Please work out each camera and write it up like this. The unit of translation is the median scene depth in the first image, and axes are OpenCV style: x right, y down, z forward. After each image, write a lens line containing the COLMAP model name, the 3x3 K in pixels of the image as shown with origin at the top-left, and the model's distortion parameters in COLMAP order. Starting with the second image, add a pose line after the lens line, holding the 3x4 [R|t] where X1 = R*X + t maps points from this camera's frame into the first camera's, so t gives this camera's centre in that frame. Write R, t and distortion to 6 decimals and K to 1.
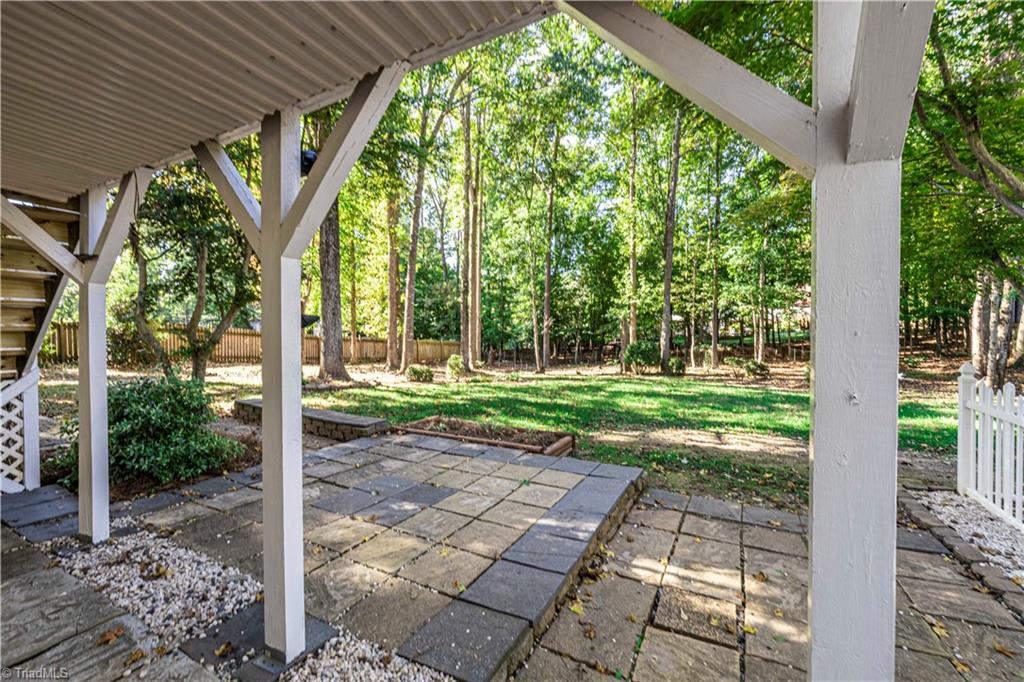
lens RADIAL K [[442.0, 0, 515.7], [0, 442.0, 340.2], [0, 0, 1]] dist [-0.002059, 0.000133]
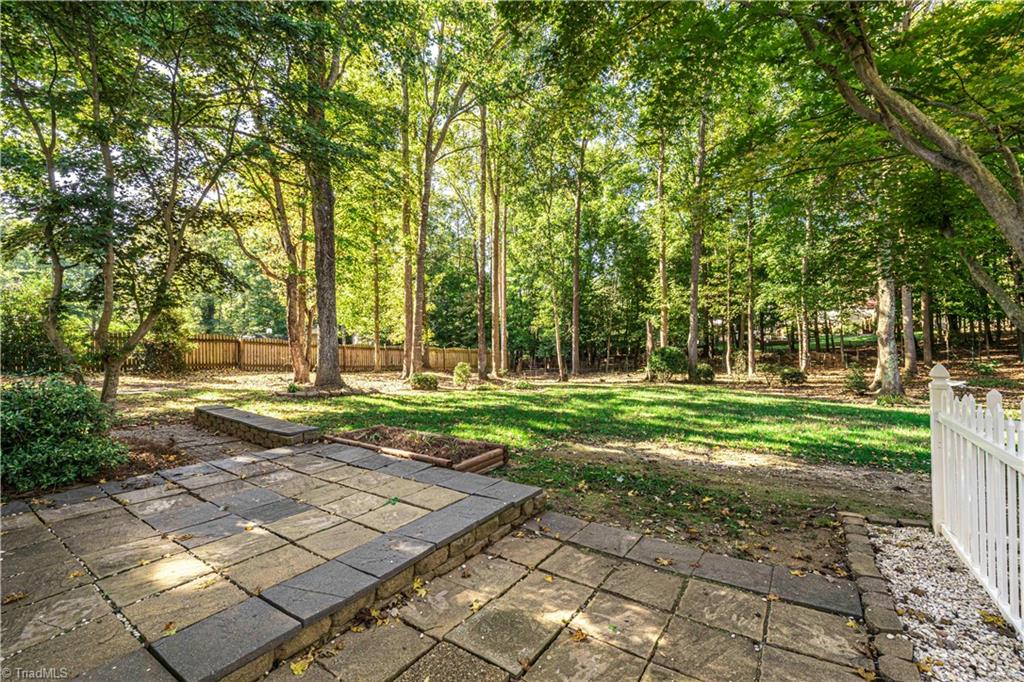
lens RADIAL K [[442.0, 0, 512.0], [0, 442.0, 340.4], [0, 0, 1]] dist [-0.002059, 0.000133]
pose [[0.993789, -0.010332, -0.110804, 0.232996], [0.008406, 0.999806, -0.017840, 0.009761], [0.110967, 0.016798, 0.993682, 0.085228]]
